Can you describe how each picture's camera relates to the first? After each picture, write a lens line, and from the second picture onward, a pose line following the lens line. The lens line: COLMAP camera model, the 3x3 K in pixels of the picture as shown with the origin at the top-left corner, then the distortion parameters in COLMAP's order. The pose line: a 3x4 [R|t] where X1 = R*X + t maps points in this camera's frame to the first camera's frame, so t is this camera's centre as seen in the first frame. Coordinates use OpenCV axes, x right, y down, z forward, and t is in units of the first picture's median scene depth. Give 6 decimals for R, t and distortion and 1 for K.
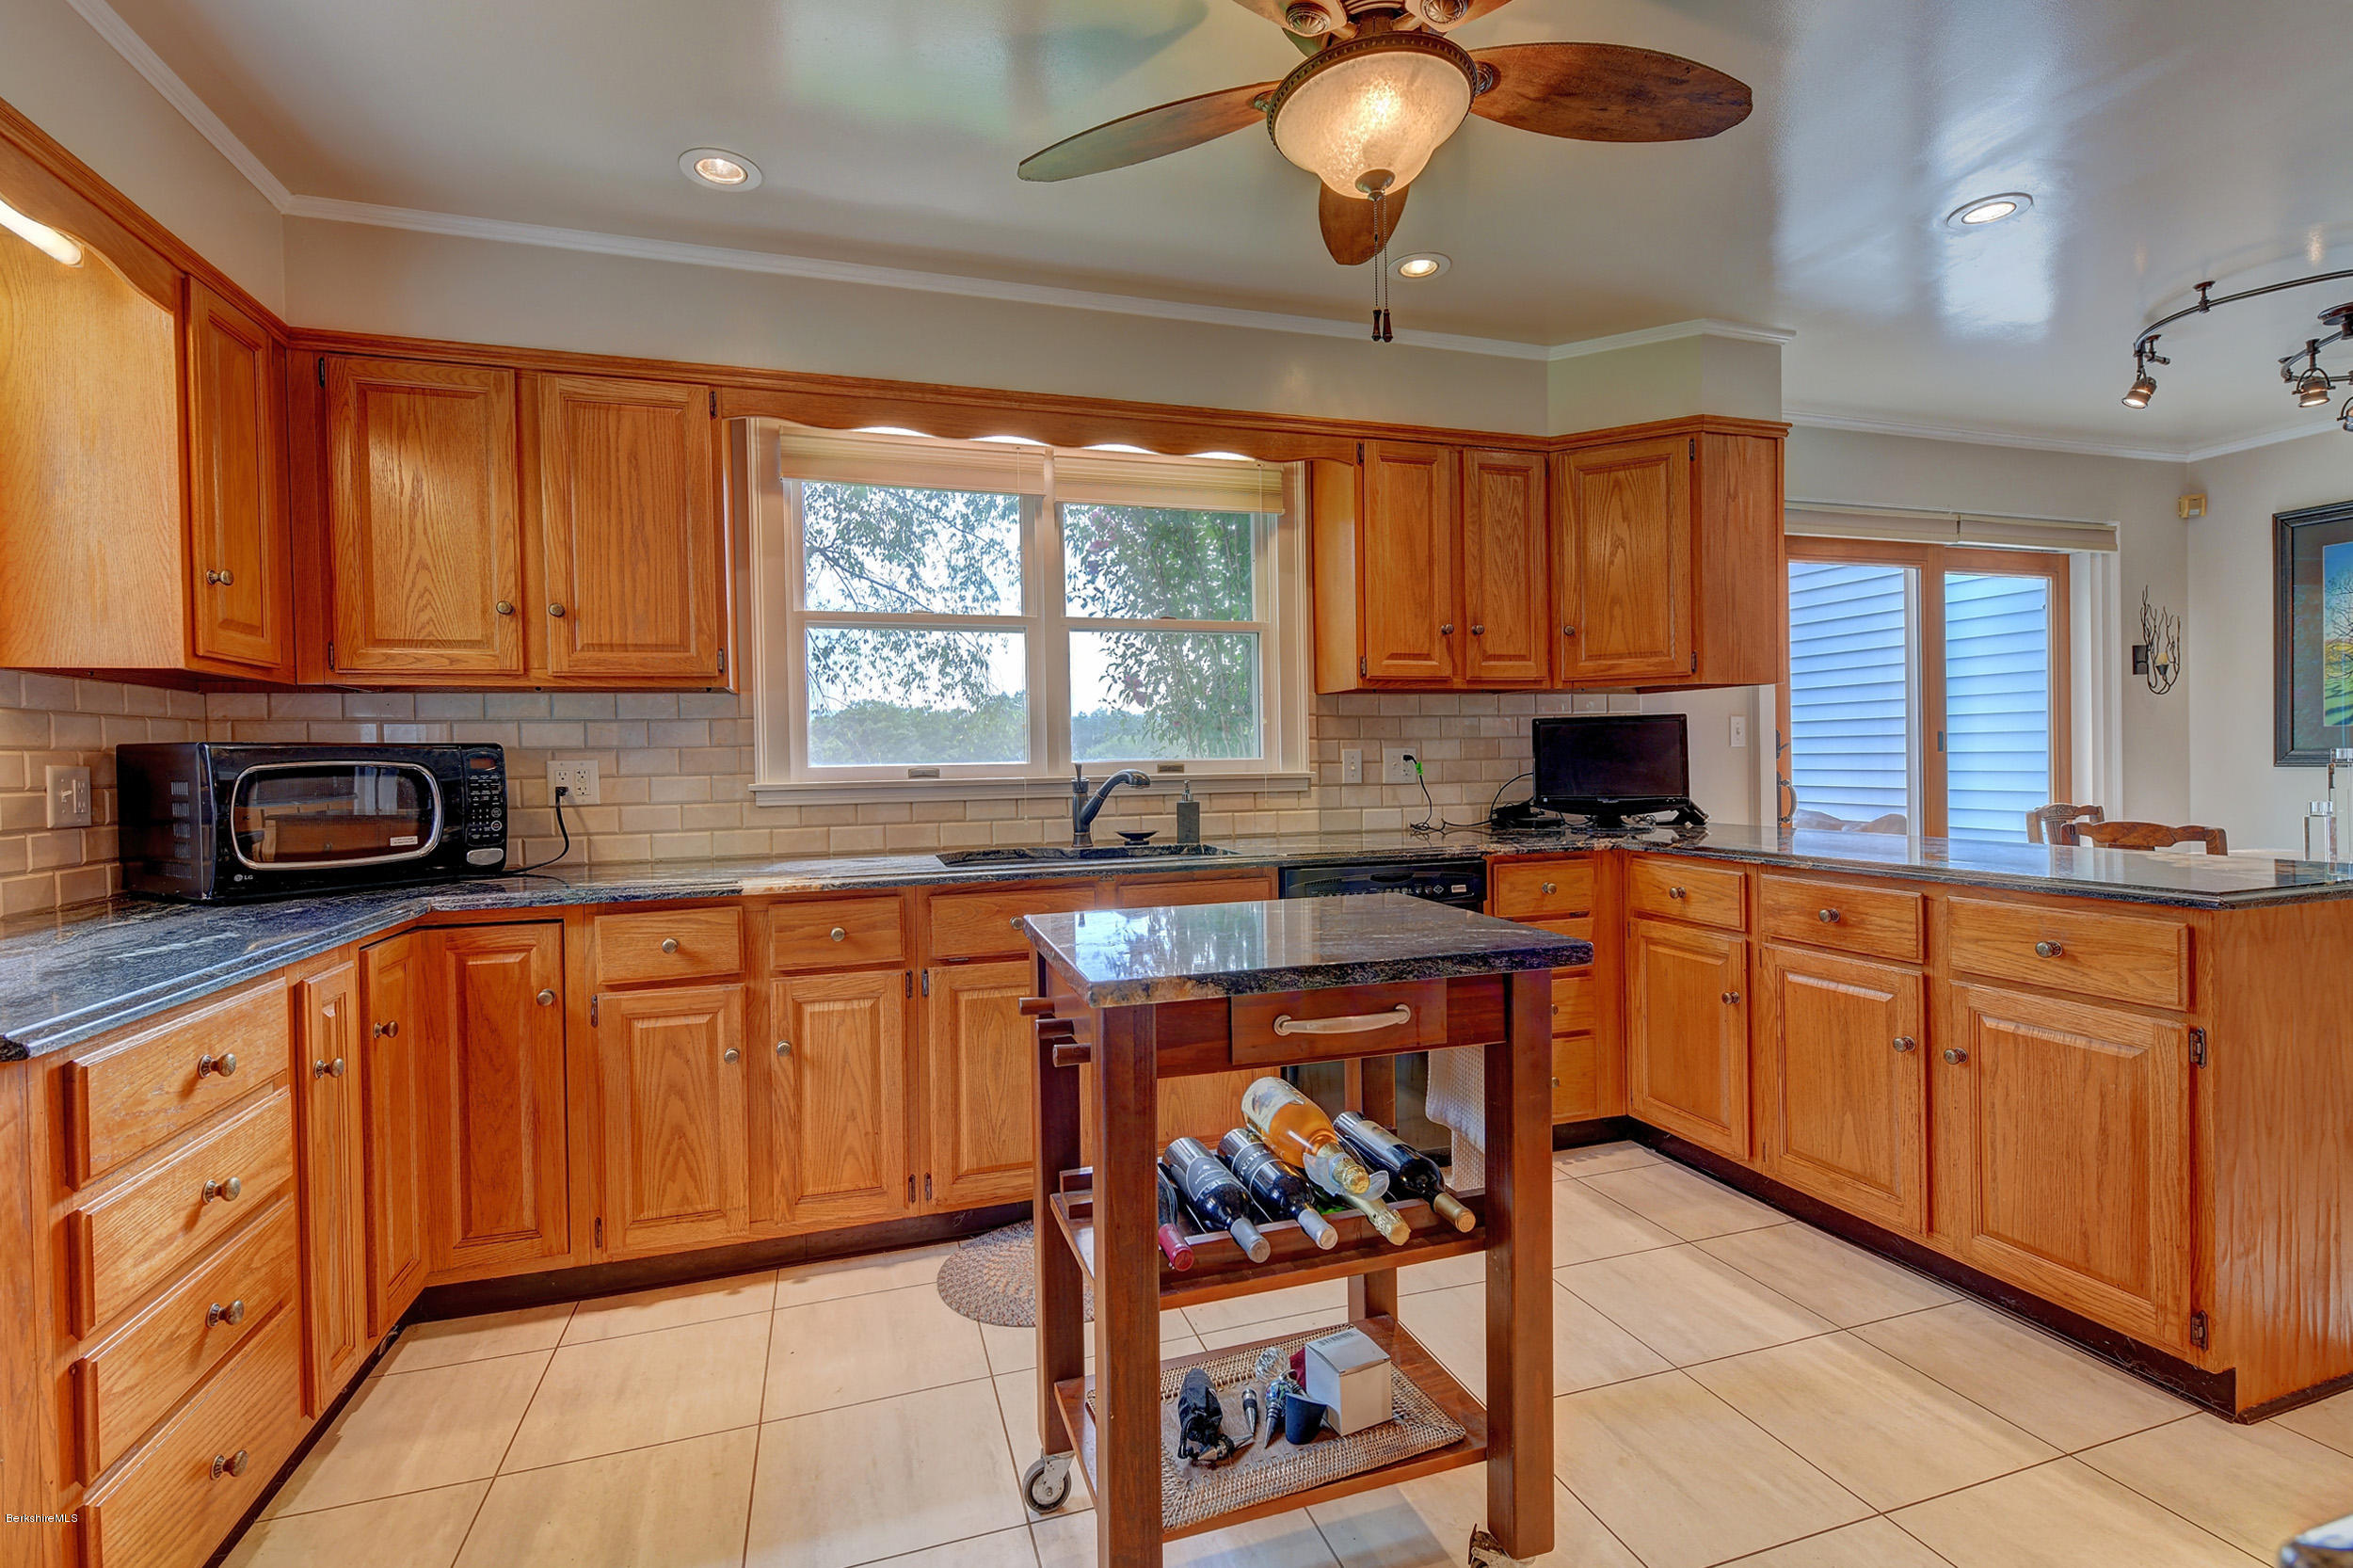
lens RADIAL K [[1076.1, 0, 1177.6], [0, 1076.1, 762.4], [0, 0, 1]] dist [-0.003018, -0.000730]
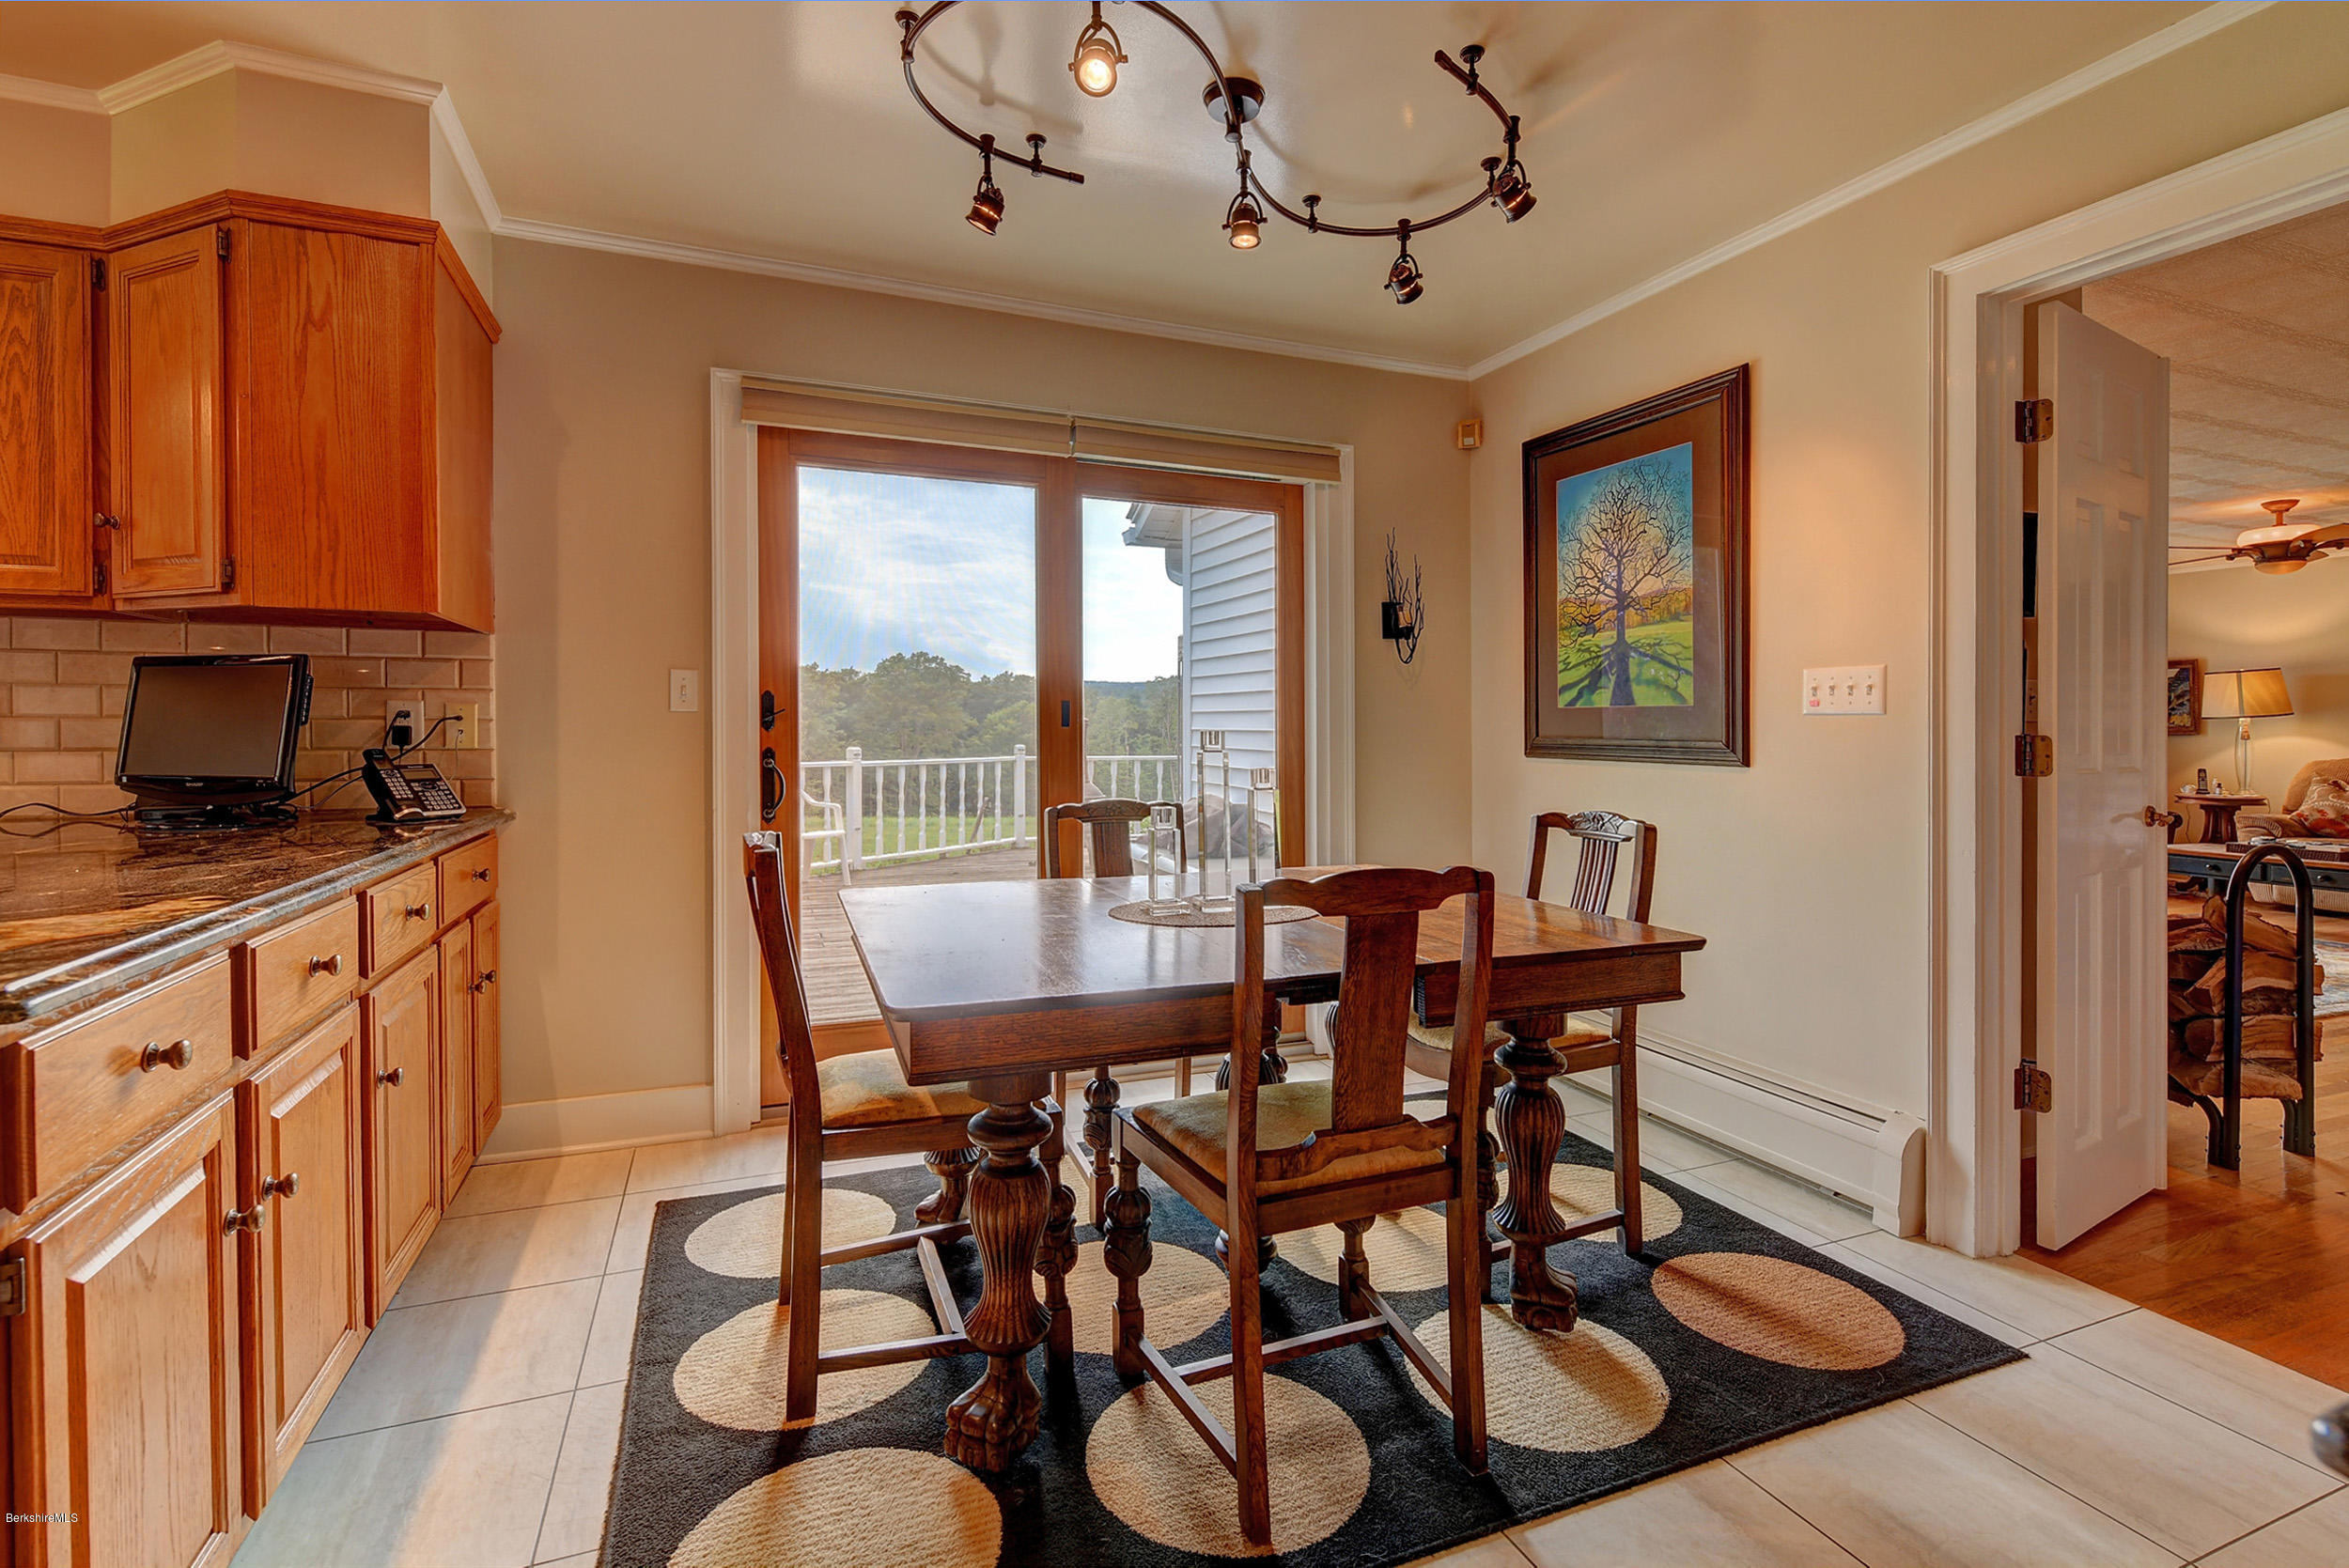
lens RADIAL K [[1074.2, 0, 1169.3], [0, 1074.2, 730.8], [0, 0, 1]] dist [-0.003018, -0.000730]
pose [[0.996259, 0.024754, 0.082796, 0.911915], [-0.024830, 0.999692, -0.000103, -0.010491], [-0.082773, -0.001953, 0.996566, 0.281117]]
